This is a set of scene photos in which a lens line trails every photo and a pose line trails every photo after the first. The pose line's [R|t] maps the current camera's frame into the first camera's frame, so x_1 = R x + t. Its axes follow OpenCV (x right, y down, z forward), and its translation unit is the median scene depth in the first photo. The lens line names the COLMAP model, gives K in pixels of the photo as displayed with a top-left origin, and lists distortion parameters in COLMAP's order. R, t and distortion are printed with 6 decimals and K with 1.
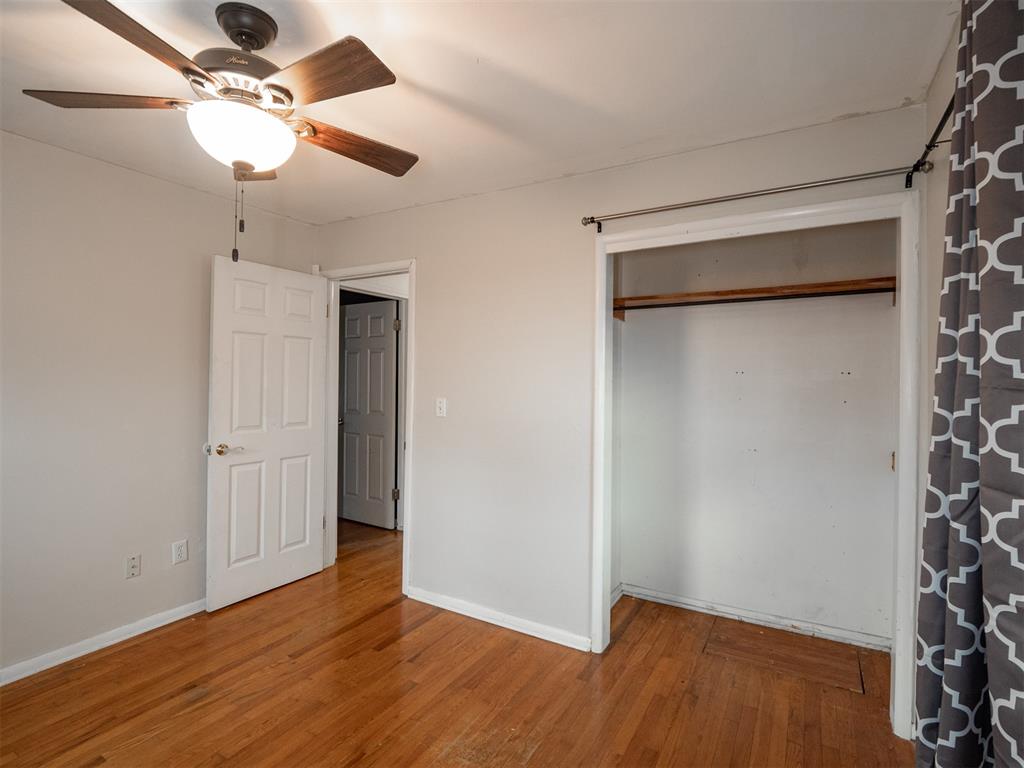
lens RADIAL K [[504.9, 0, 517.2], [0, 504.9, 376.7], [0, 0, 1]] dist [-0.004034, -0.000138]
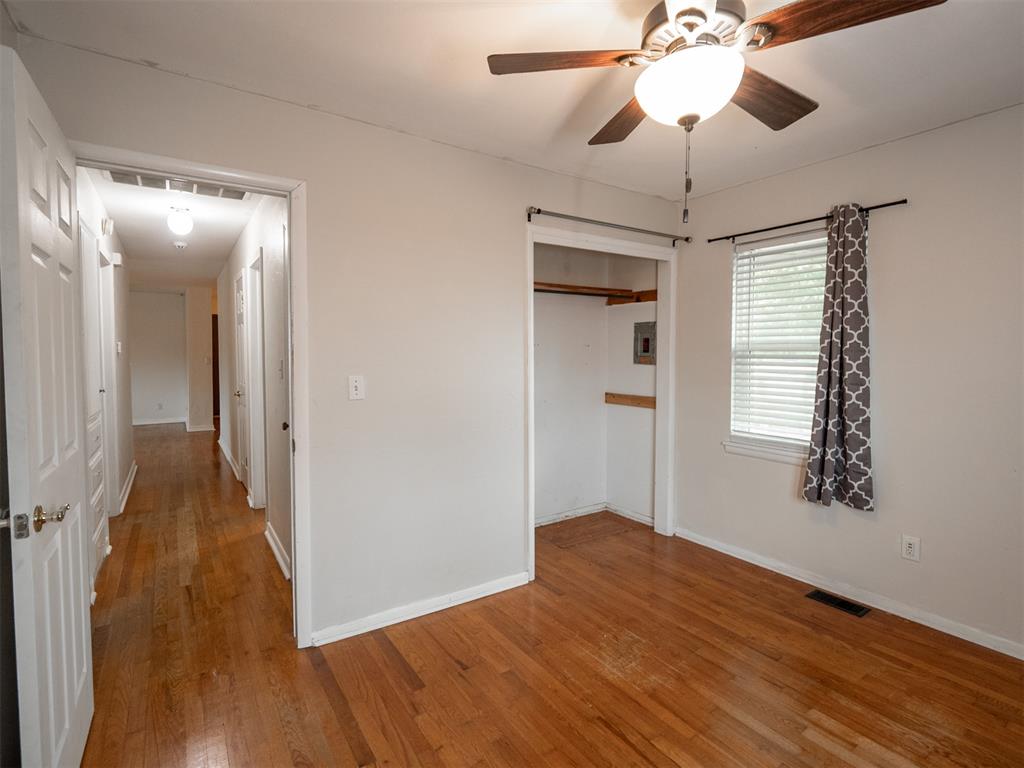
lens RADIAL K [[511.7, 0, 526.1], [0, 511.7, 375.0], [0, 0, 1]] dist [-0.002843, -0.000218]
pose [[0.431184, -0.047675, 0.901003, -0.965424], [0.001720, 0.998645, 0.052018, 0.001424], [-0.902262, -0.020879, 0.430682, 0.533745]]
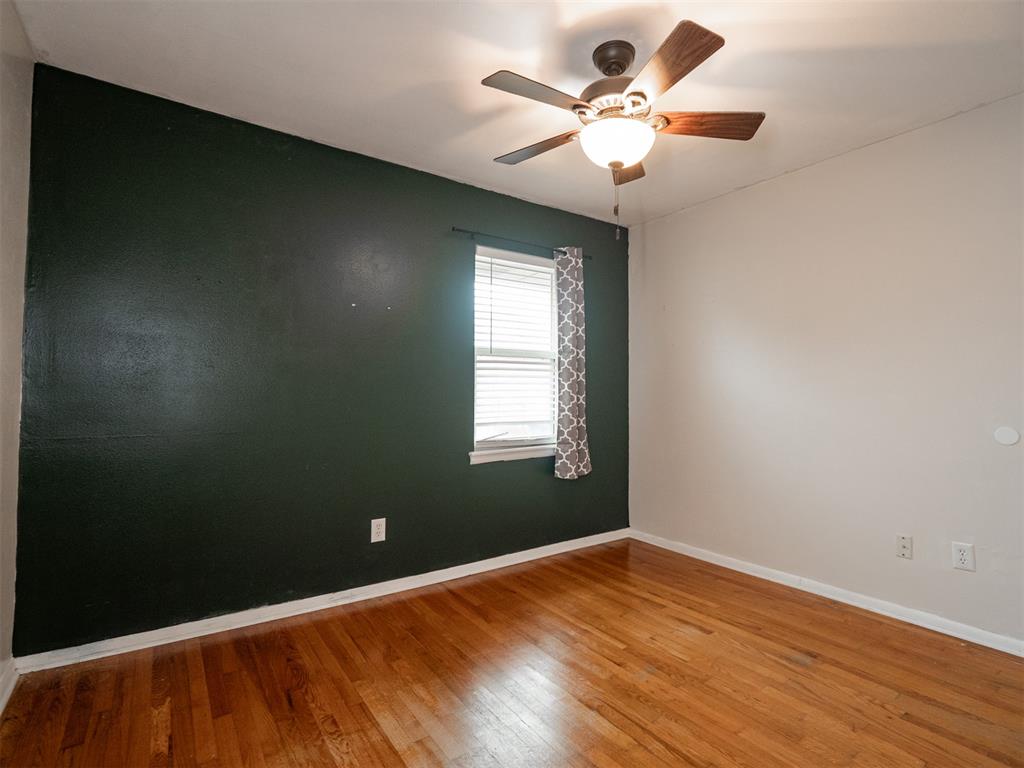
lens RADIAL K [[504.9, 0, 517.2], [0, 504.9, 376.7], [0, 0, 1]] dist [-0.004034, -0.000138]
pose [[-0.421036, -0.041557, -0.906092, 0.446582], [0.000900, 0.998930, -0.046233, 0.115430], [0.907044, -0.020281, -0.420548, 0.825219]]
